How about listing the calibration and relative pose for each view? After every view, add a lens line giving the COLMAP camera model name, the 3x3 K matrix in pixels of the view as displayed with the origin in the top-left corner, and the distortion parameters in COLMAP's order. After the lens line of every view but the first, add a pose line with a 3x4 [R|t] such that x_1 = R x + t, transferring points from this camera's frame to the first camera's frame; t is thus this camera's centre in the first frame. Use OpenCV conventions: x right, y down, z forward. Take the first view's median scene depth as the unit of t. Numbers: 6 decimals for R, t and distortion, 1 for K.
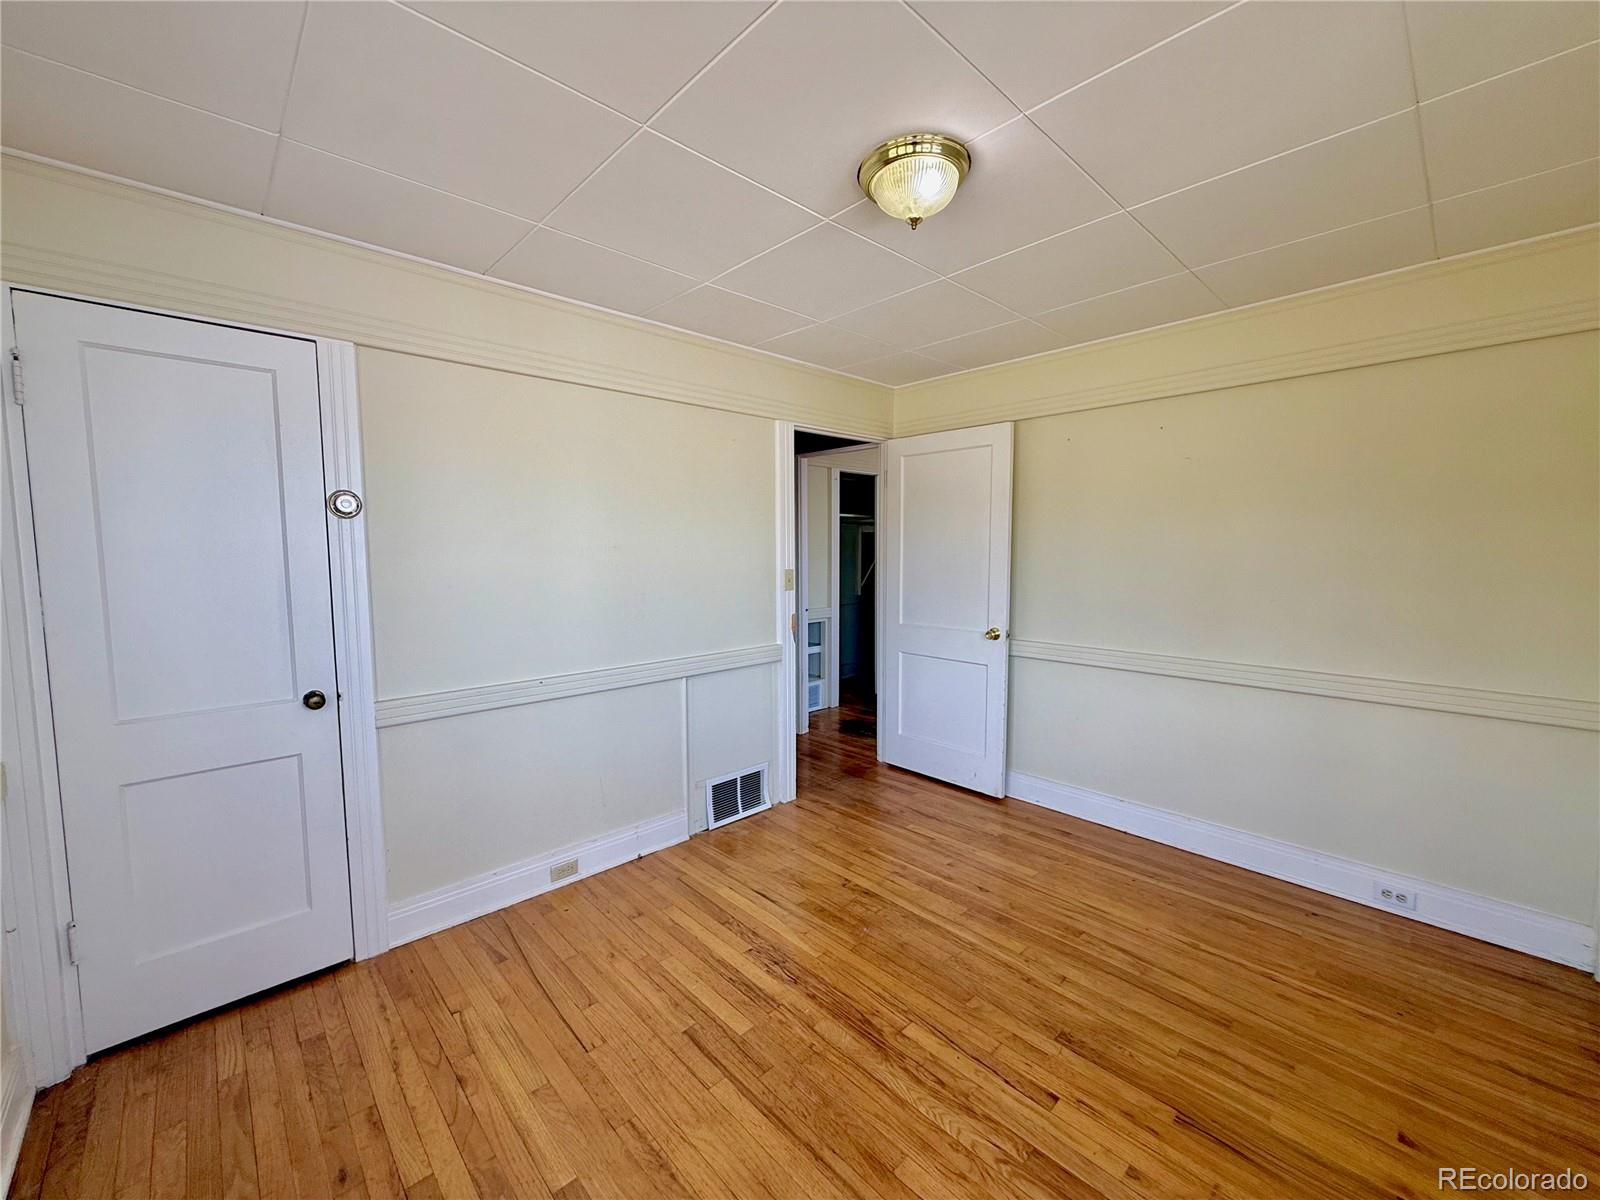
lens RADIAL K [[639.1, 0, 793.5], [0, 639.1, 595.1], [0, 0, 1]] dist [0.001155, 0.000582]
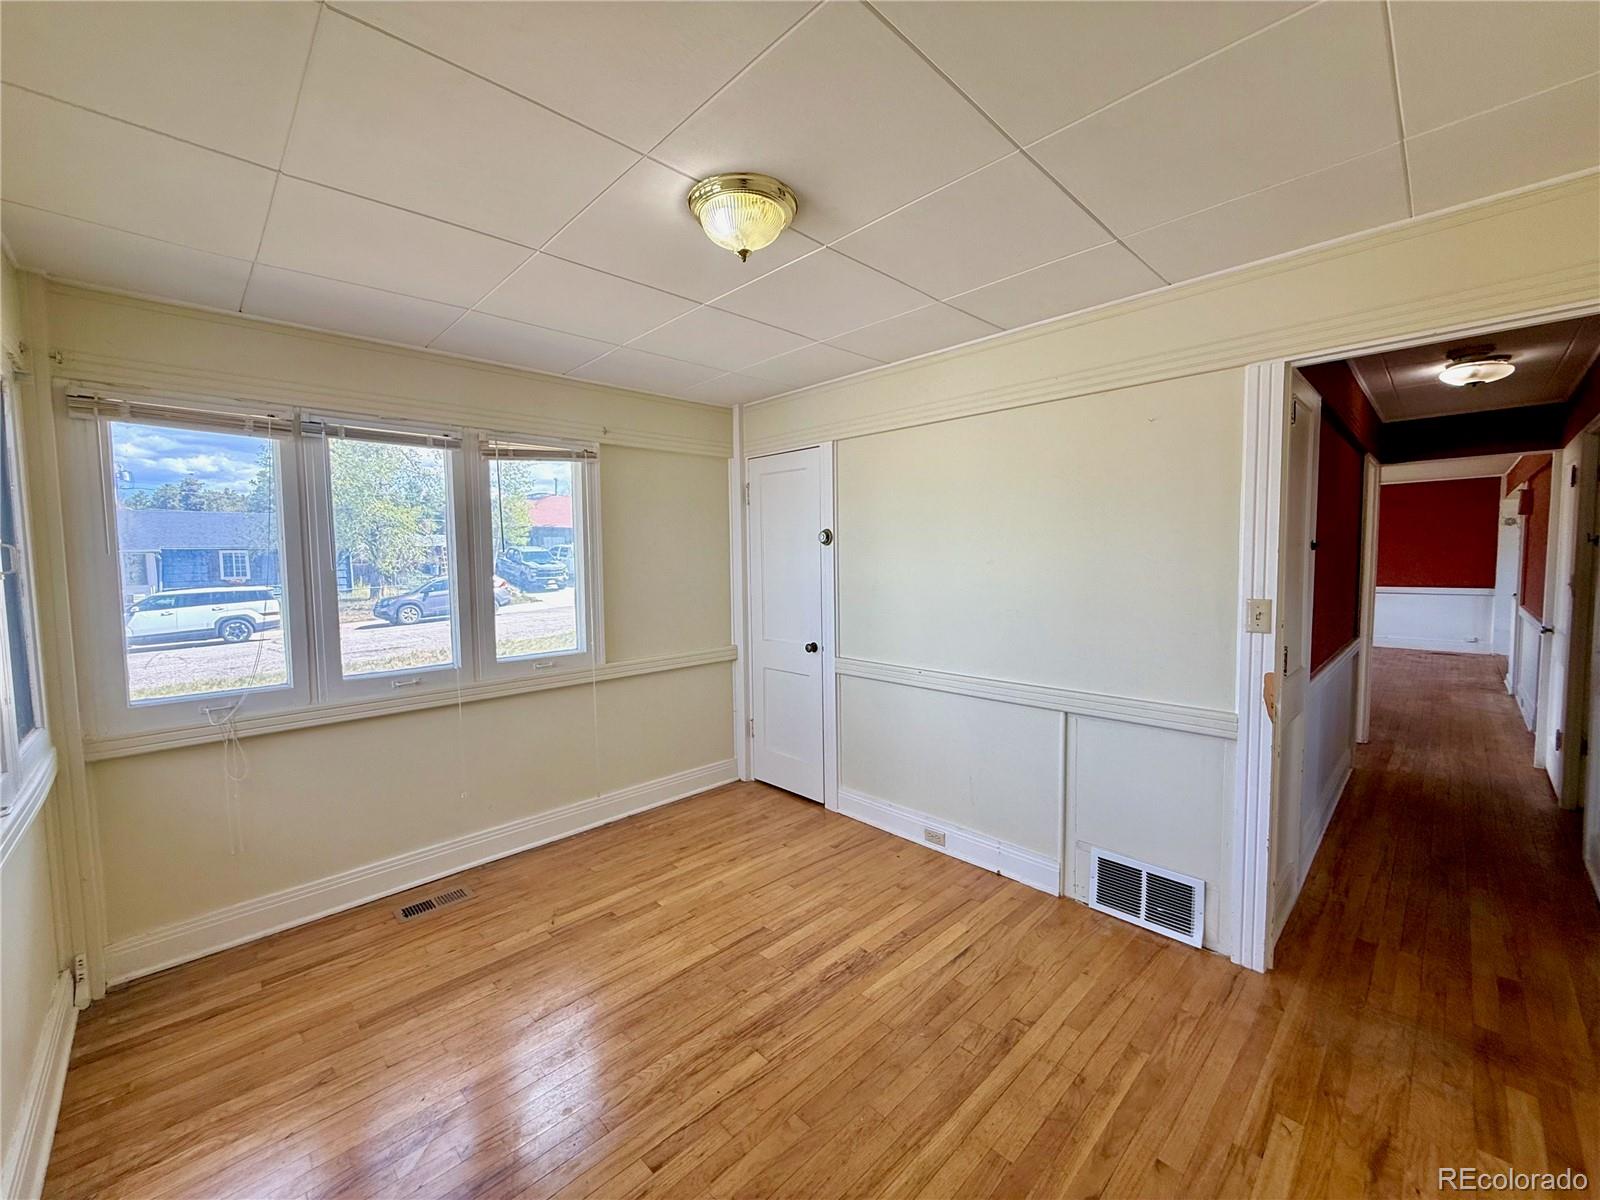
lens RADIAL K [[639.1, 0, 793.5], [0, 639.1, 595.1], [0, 0, 1]] dist [0.001155, 0.000582]
pose [[0.014894, 0.065172, -0.997763, 0.988690], [-0.062566, 0.995979, 0.064121, -0.090984], [0.997930, 0.061471, 0.018912, 0.869432]]
